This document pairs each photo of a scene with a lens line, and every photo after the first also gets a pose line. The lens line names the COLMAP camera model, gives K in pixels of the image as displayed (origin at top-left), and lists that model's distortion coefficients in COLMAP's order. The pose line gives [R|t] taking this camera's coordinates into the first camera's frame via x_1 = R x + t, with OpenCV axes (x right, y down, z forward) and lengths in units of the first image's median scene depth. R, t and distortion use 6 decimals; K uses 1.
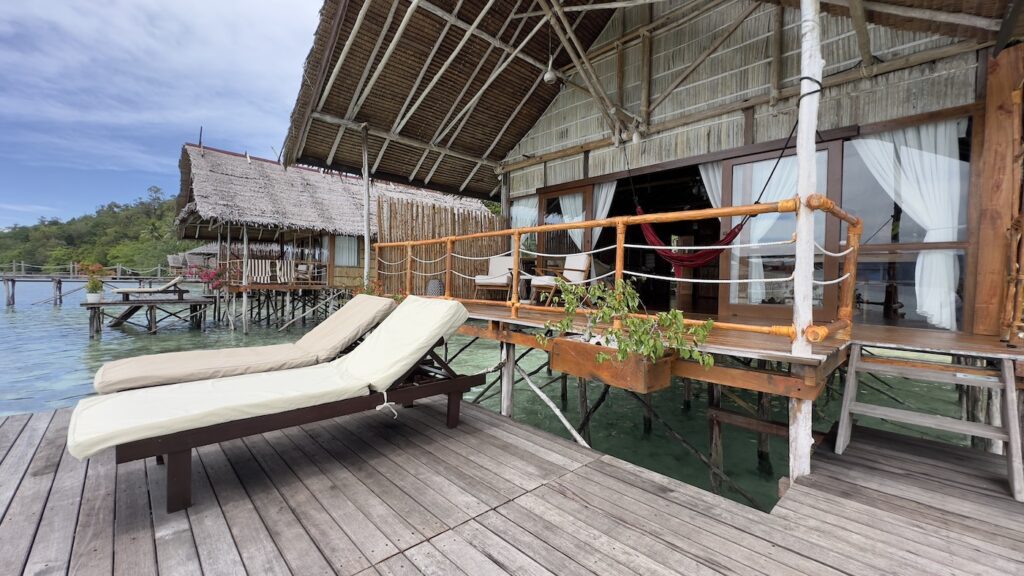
lens RADIAL K [[411.5, 0, 512.1], [0, 411.5, 289.3], [0, 0, 1]] dist [-0.002960, 0.000436]
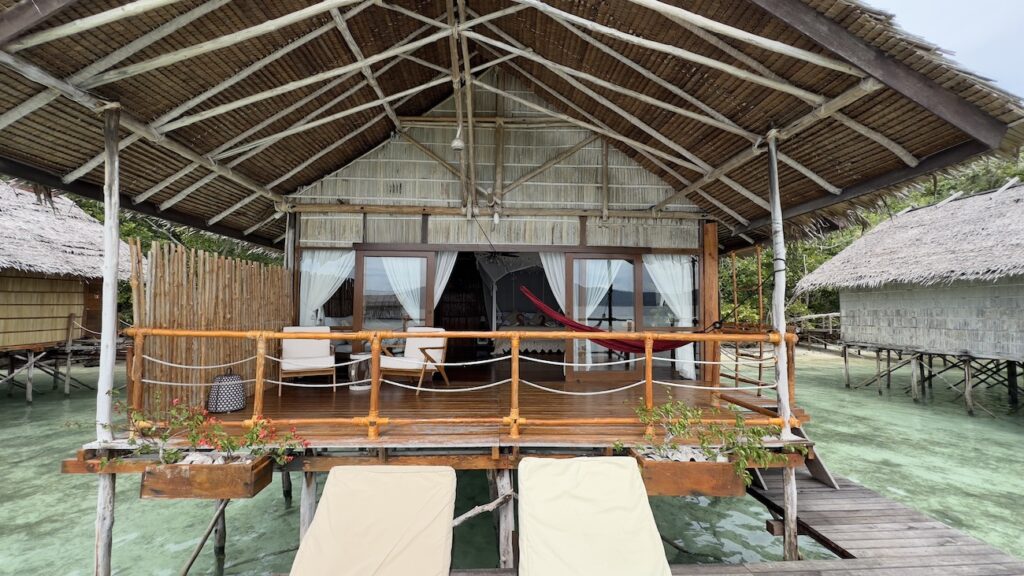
lens RADIAL K [[411.5, 0, 508.5], [0, 411.5, 291.0], [0, 0, 1]] dist [-0.002960, 0.000436]
pose [[0.654623, 0.017316, 0.755758, -0.415415], [0.022726, 0.998835, -0.042570, -0.124237], [-0.755614, 0.045043, 0.653466, 0.272170]]
